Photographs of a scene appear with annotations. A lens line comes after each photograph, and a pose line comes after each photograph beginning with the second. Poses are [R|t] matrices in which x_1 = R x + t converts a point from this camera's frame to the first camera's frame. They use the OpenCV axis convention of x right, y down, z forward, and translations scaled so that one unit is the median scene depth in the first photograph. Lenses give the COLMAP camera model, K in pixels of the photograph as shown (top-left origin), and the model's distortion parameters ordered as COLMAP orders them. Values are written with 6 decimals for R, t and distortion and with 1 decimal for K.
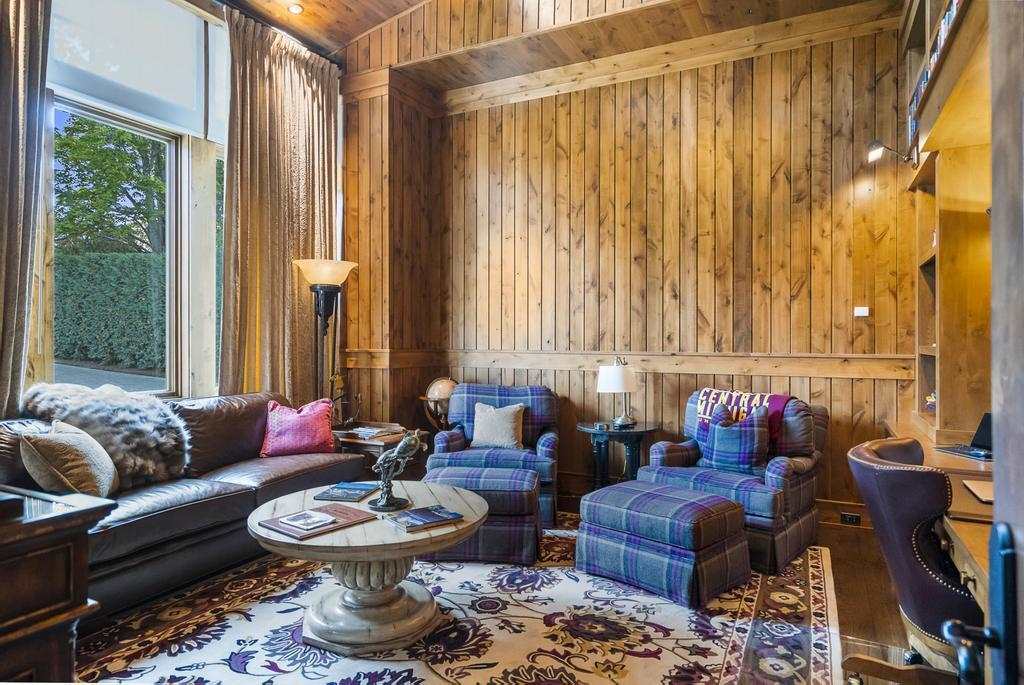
lens RADIAL K [[606.9, 0, 510.4], [0, 606.9, 342.6], [0, 0, 1]] dist [0.003846, 0.000148]
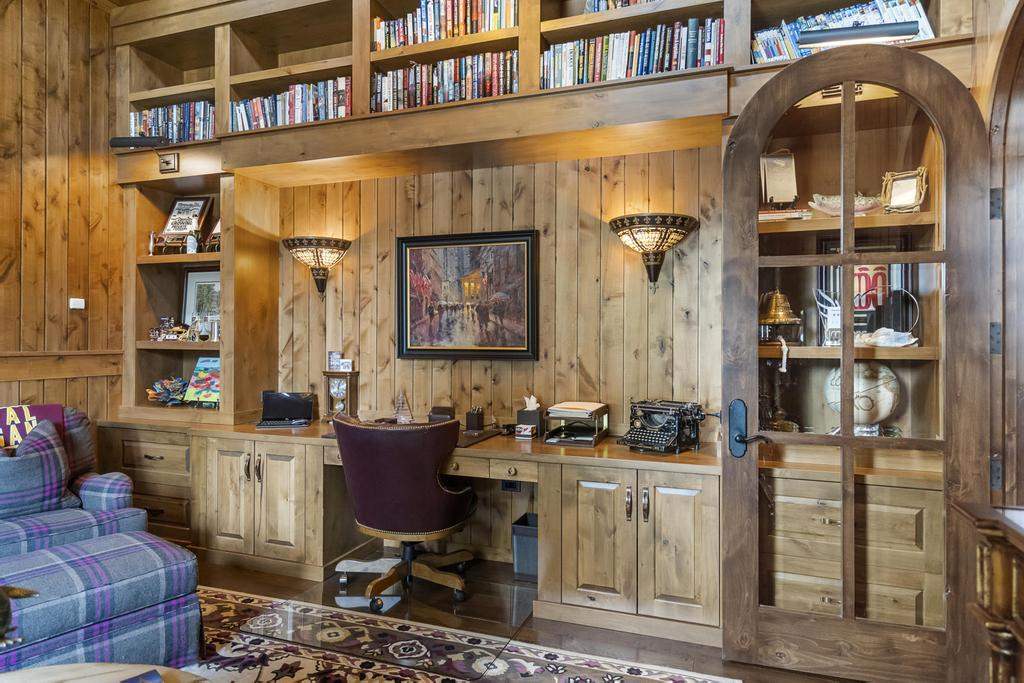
lens RADIAL K [[606.9, 0, 511.0], [0, 606.9, 337.9], [0, 0, 1]] dist [0.003846, 0.000148]
pose [[-0.127634, -0.002849, 0.991817, -0.402499], [-0.004721, 0.999986, 0.002265, -0.004869], [-0.991810, -0.004394, -0.127646, 0.476610]]
